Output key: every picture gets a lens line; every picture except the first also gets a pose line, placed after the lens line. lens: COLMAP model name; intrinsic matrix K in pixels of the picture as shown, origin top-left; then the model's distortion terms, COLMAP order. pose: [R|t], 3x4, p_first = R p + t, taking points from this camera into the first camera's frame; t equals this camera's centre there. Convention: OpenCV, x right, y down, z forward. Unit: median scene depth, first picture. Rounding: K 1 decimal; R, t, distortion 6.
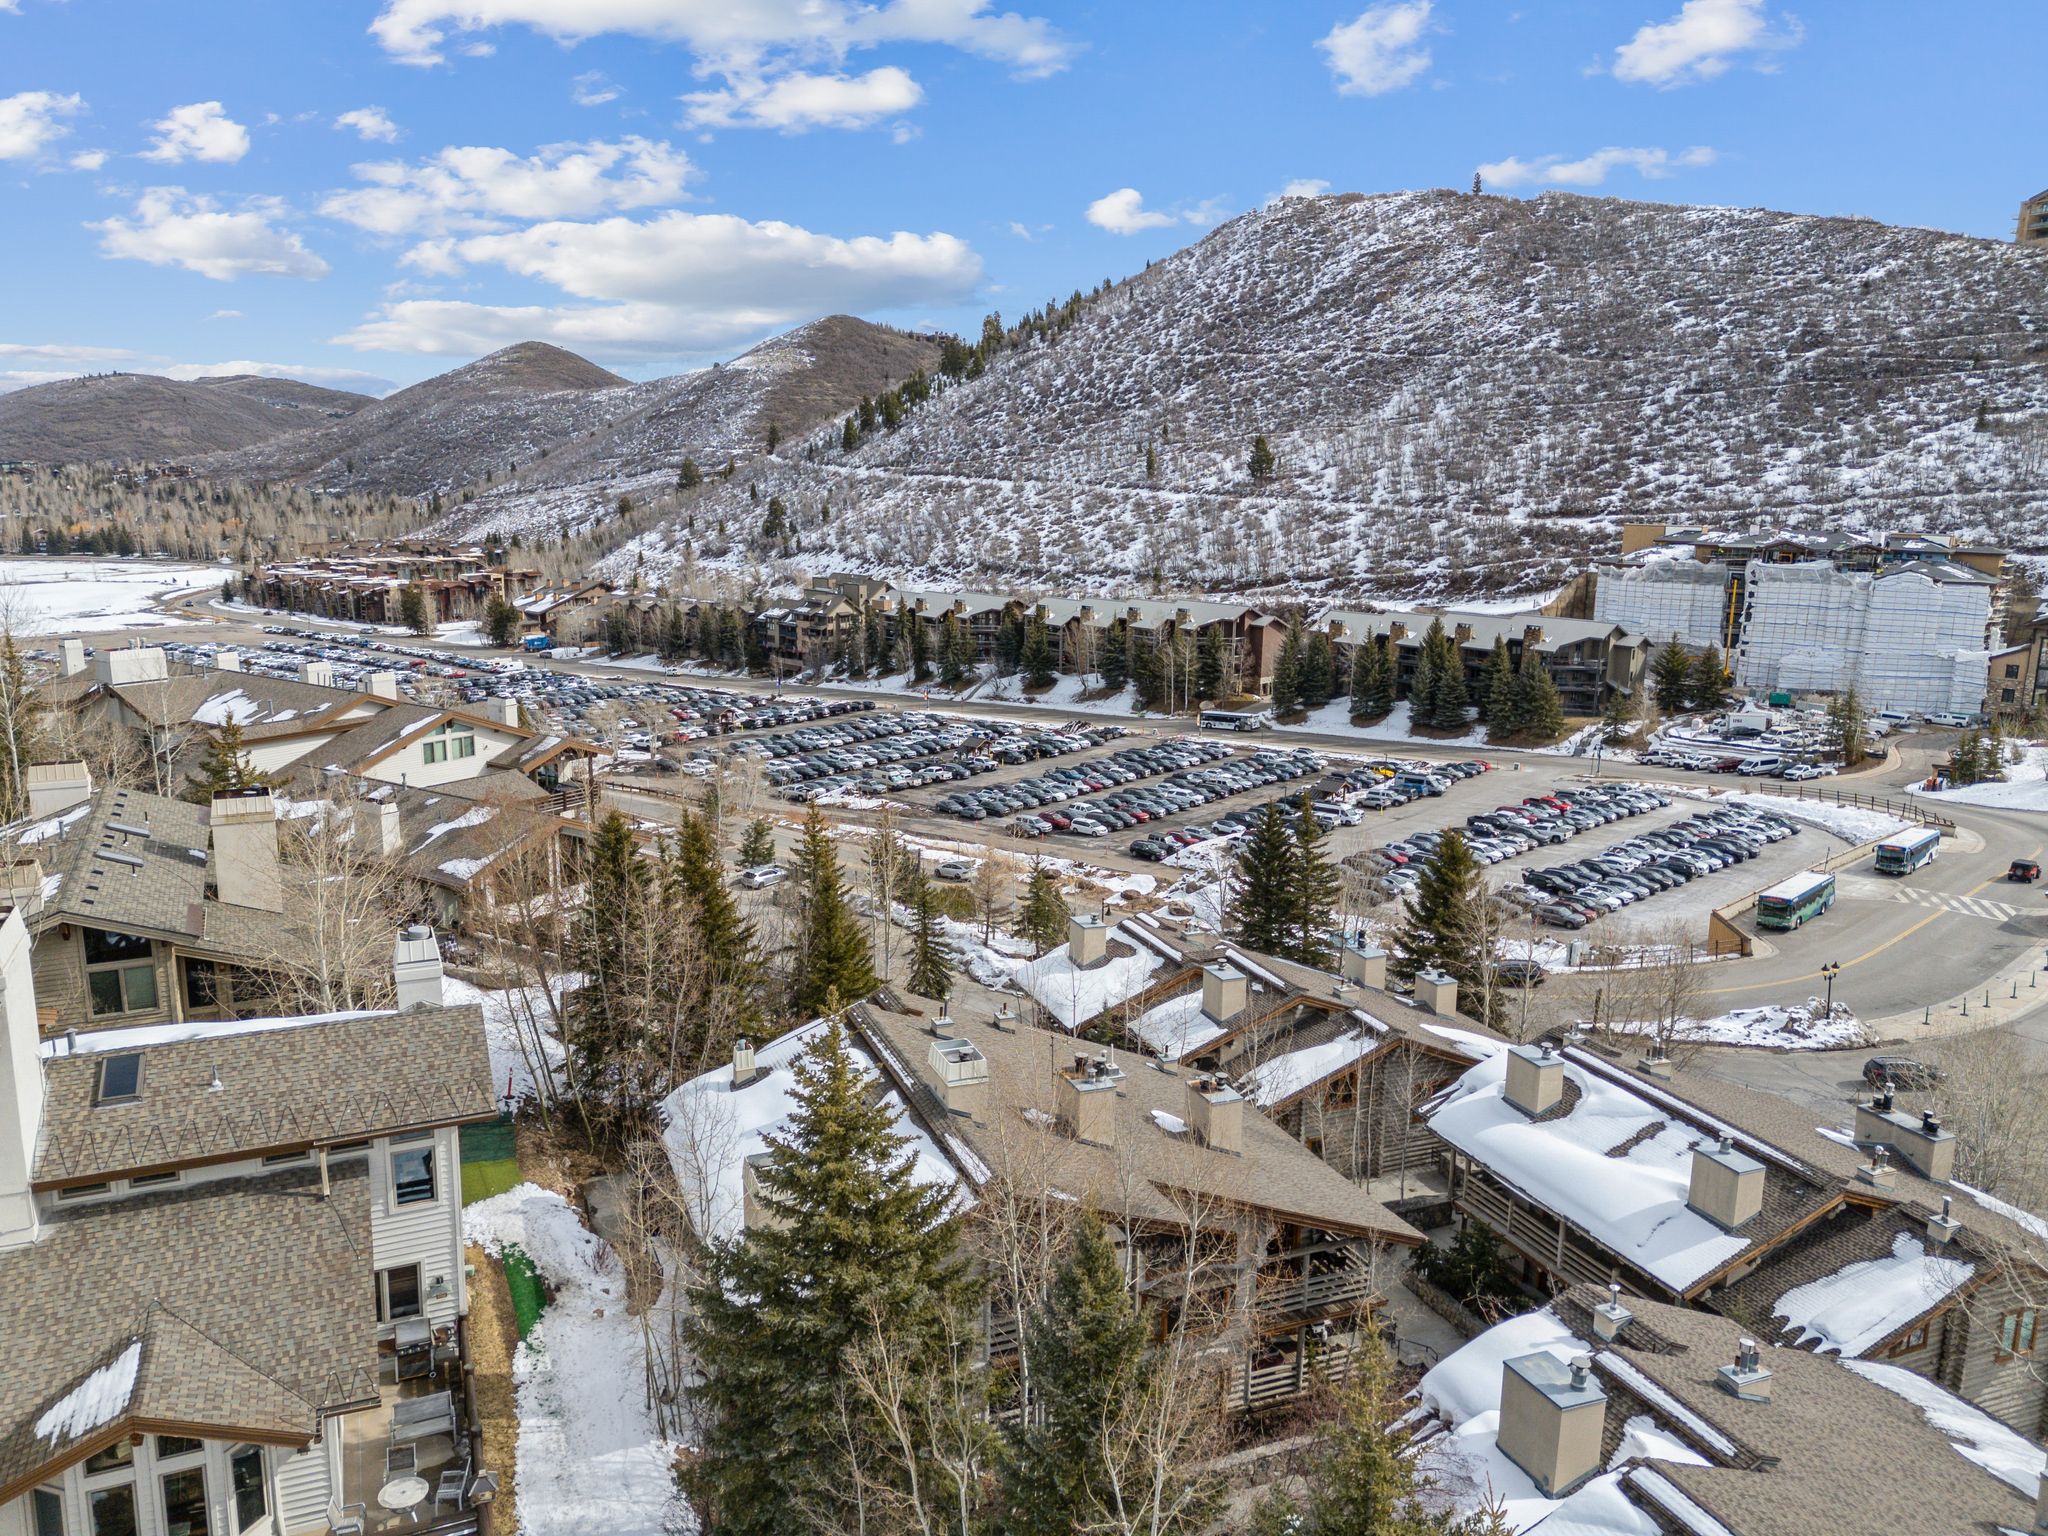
lens RADIAL K [[1484.7, 0, 1036.2], [0, 1484.7, 799.4], [0, 0, 1]] dist [0.078818, -0.089190]
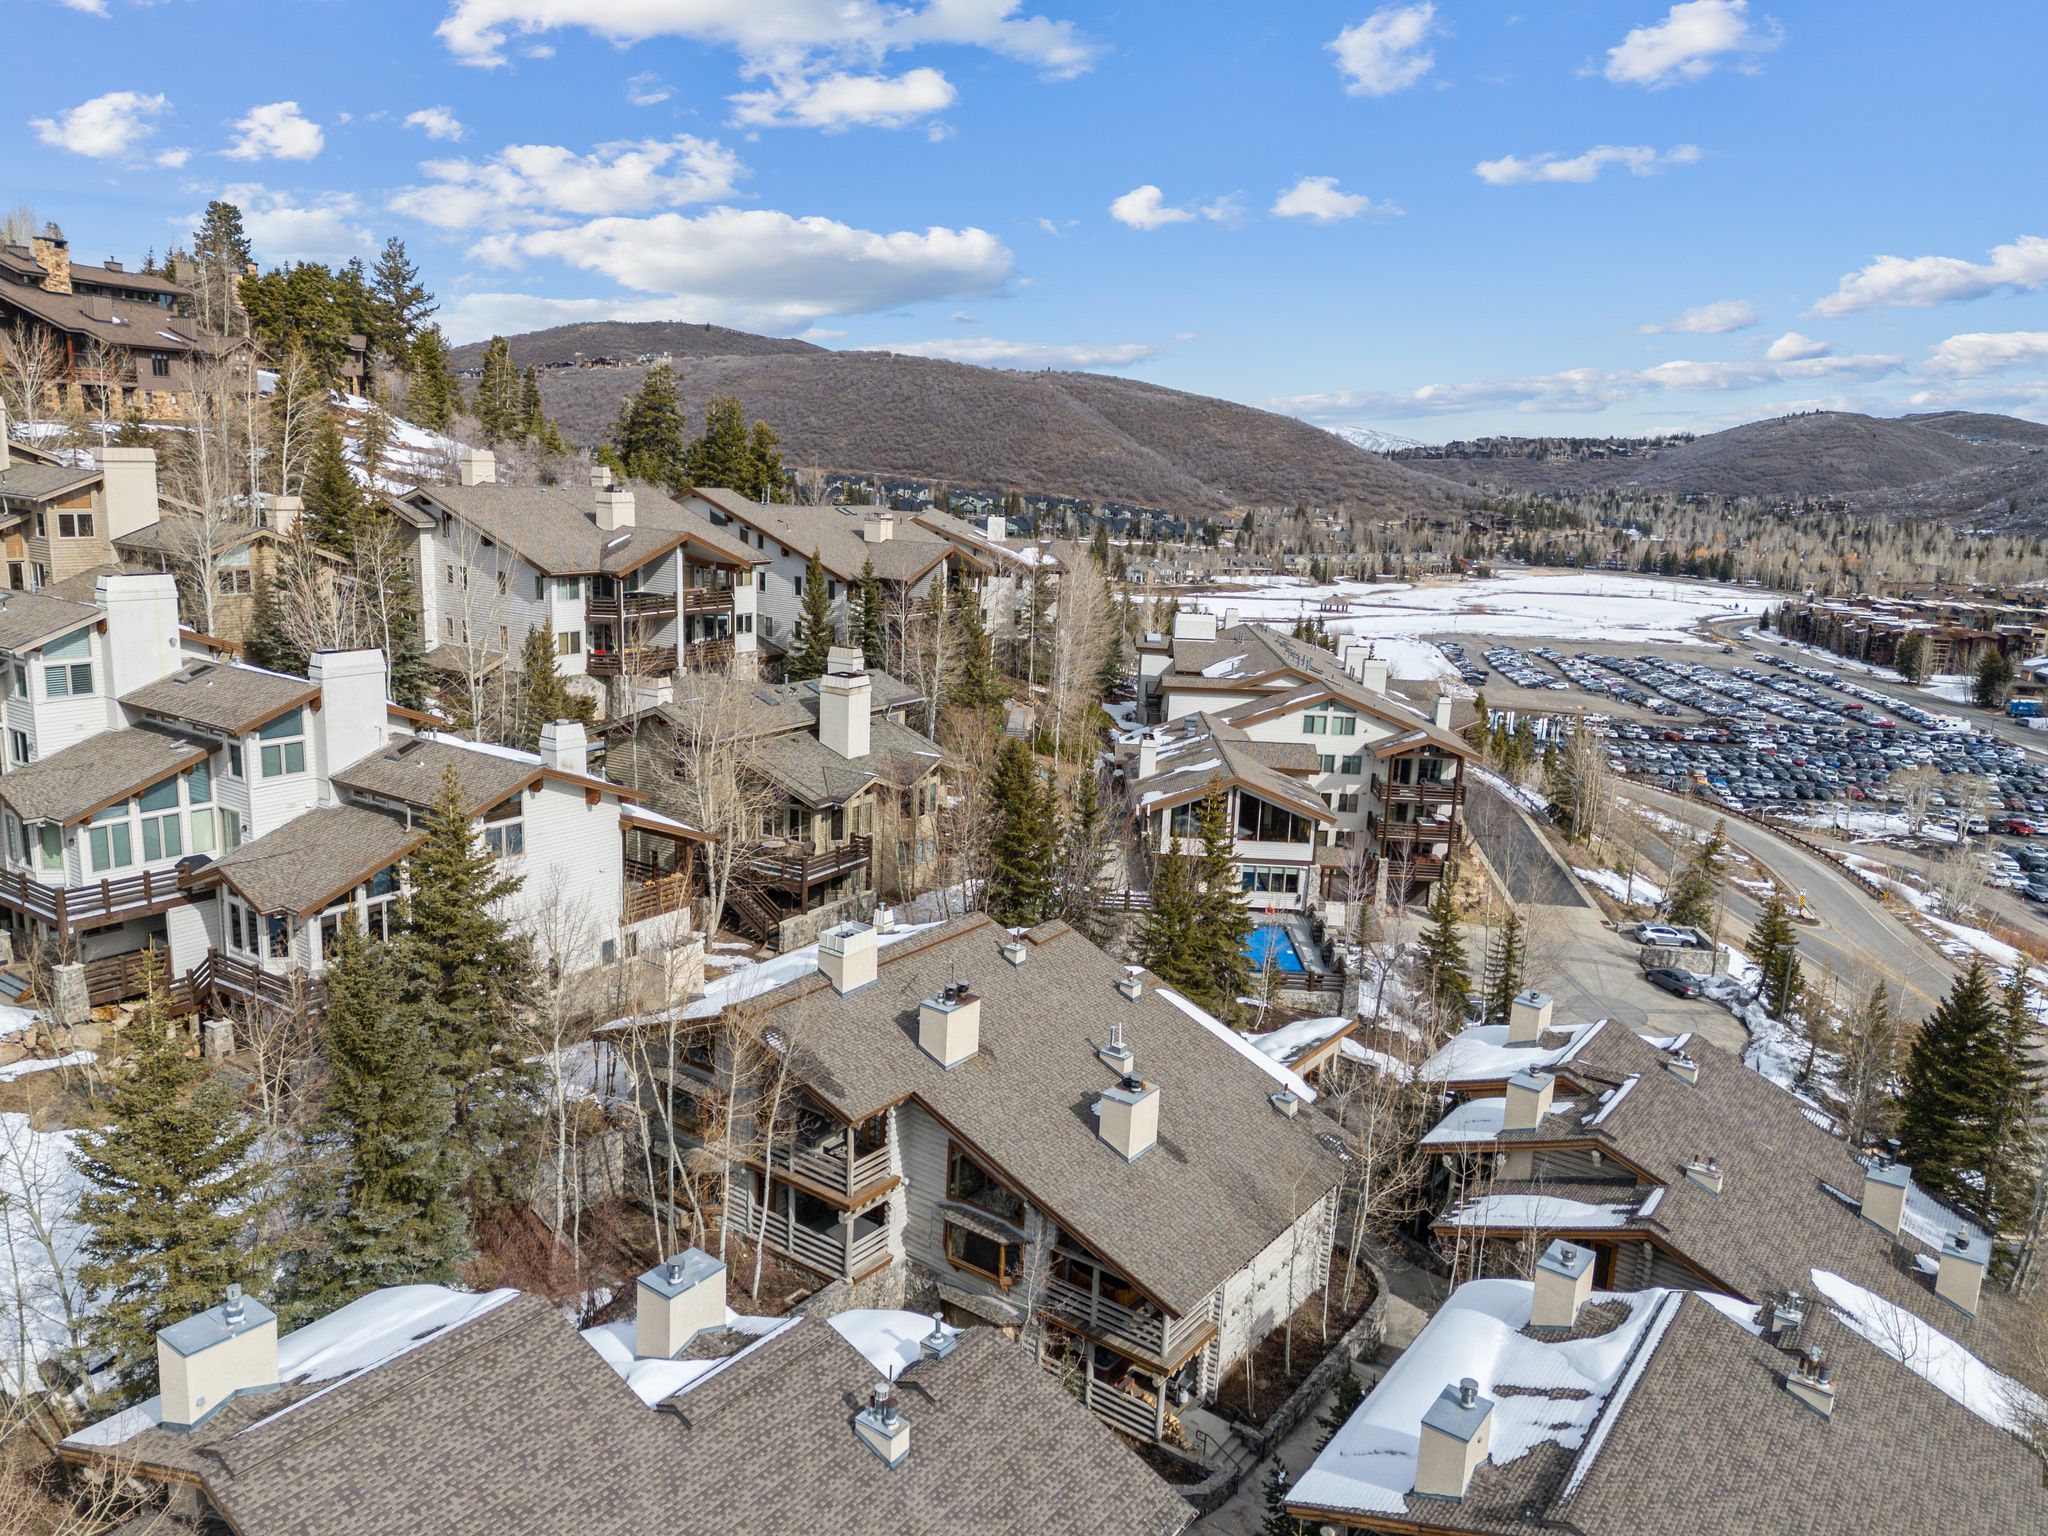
lens RADIAL K [[1495.5, 0, 1018.8], [0, 1495.5, 767.7], [0, 0, 1]] dist [0.078527, -0.076112]
pose [[0.514423, 0.186074, -0.837105, 0.121608], [-0.223988, 0.971442, 0.078289, -0.010428], [0.827767, 0.147228, 0.541411, 0.051359]]
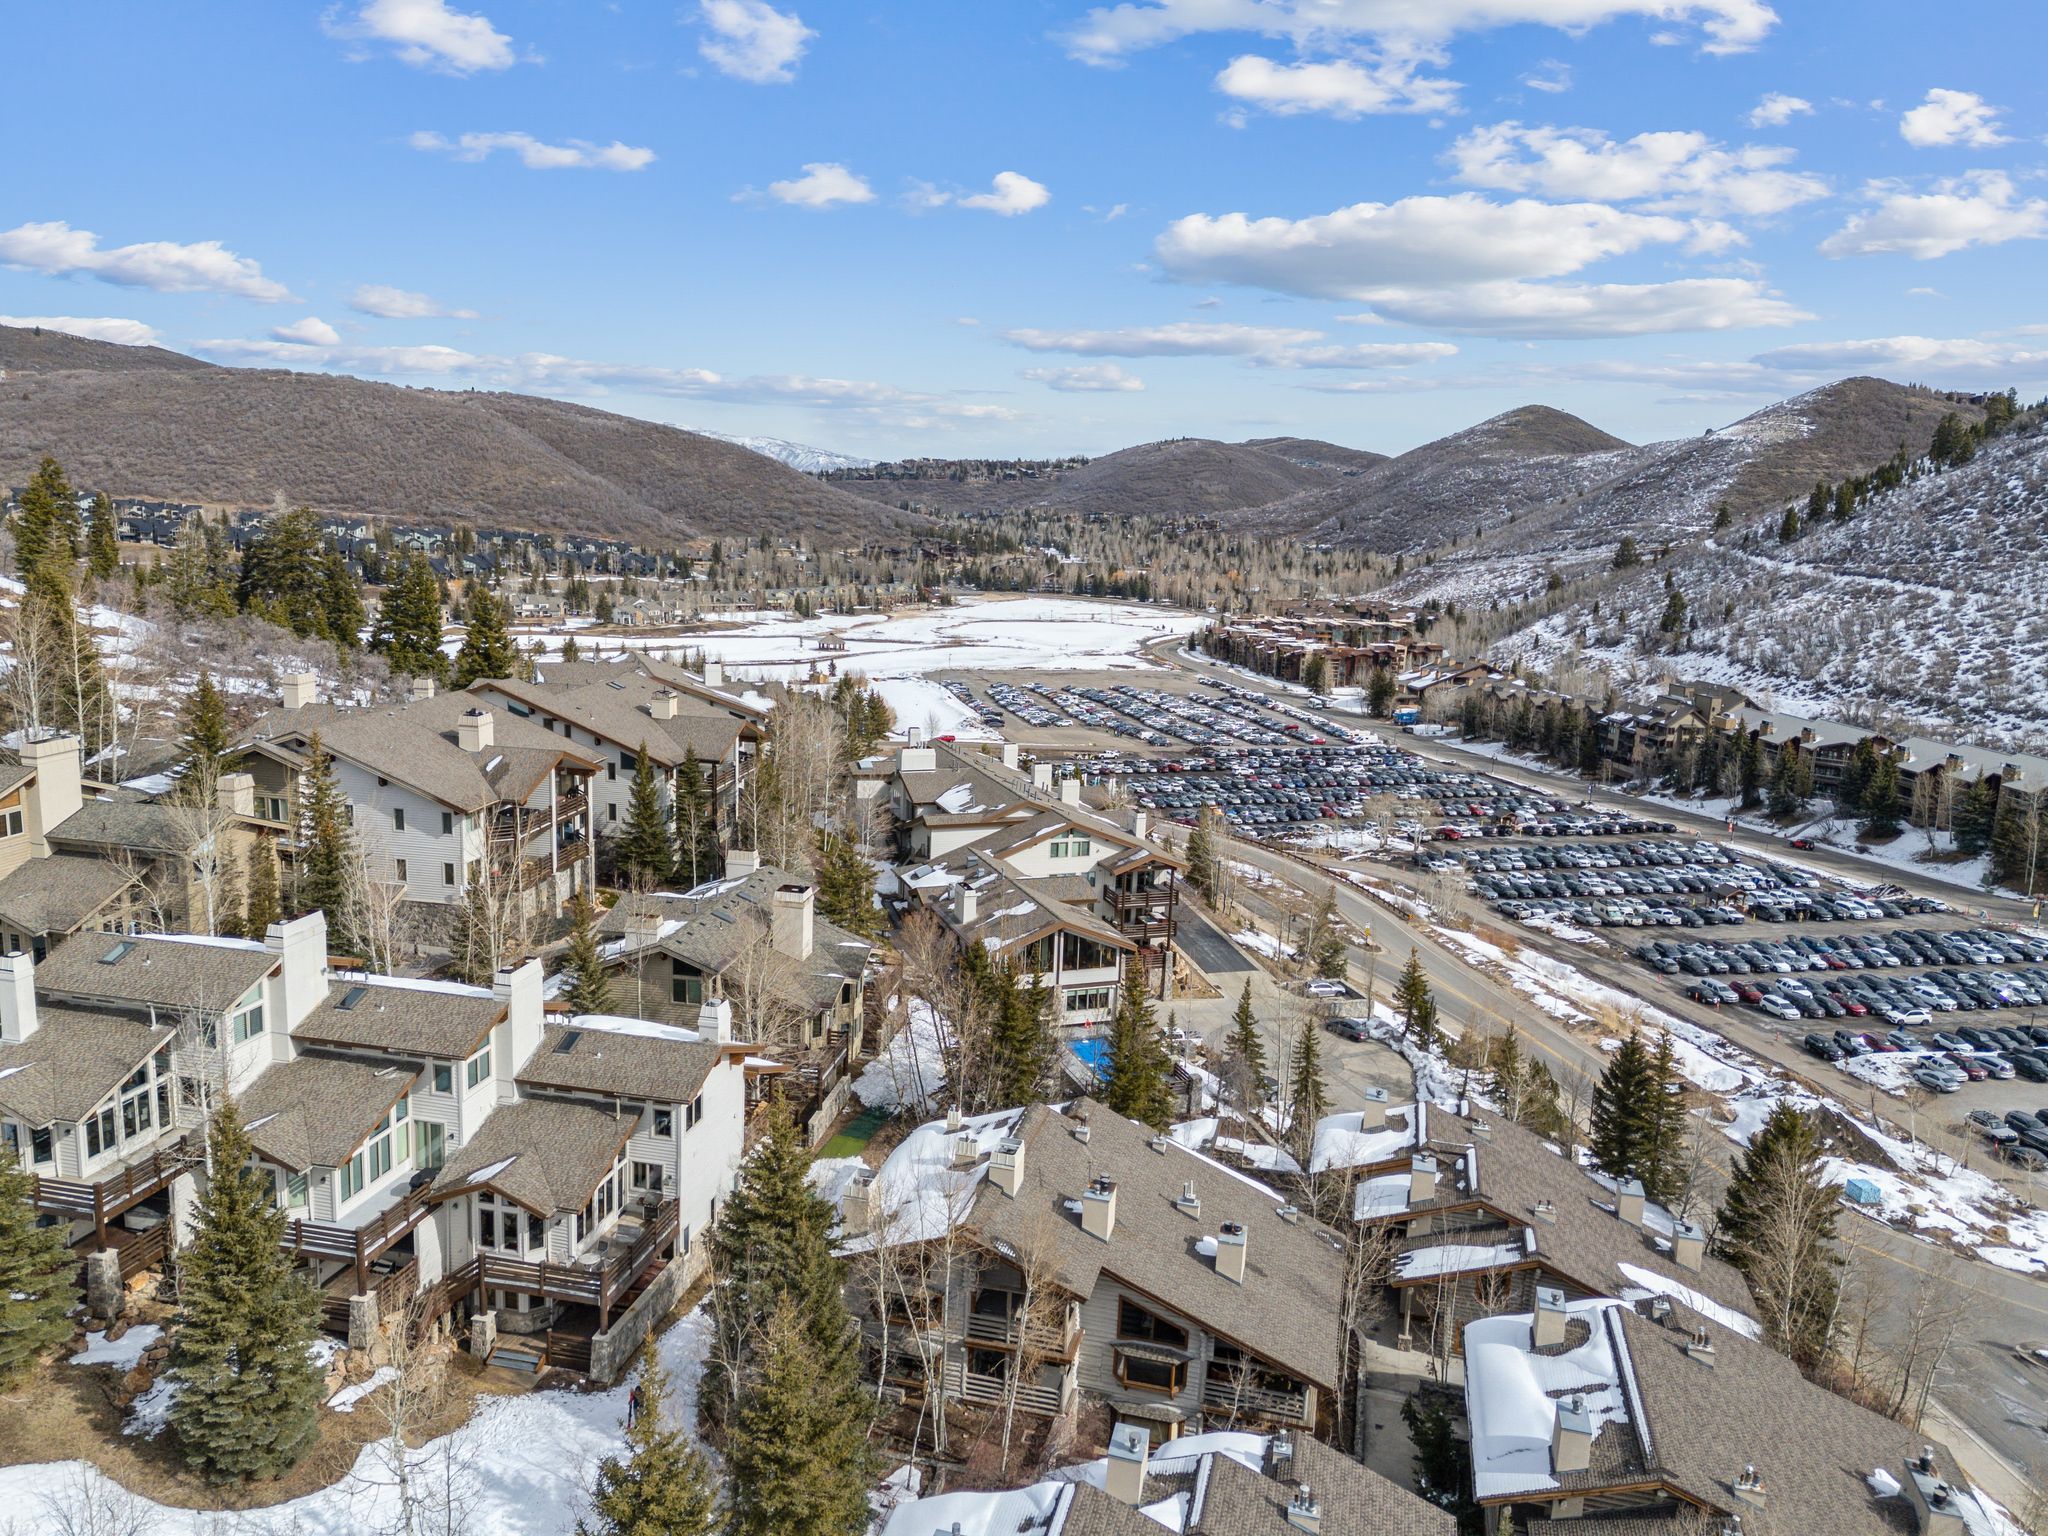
lens RADIAL K [[1495.5, 0, 1018.8], [0, 1495.5, 767.7], [0, 0, 1]] dist [0.078527, -0.076112]
pose [[0.794430, 0.130009, -0.593278, 0.101749], [-0.160015, 0.987113, 0.002046, -0.027984], [0.585898, 0.093308, 0.804995, -0.038285]]
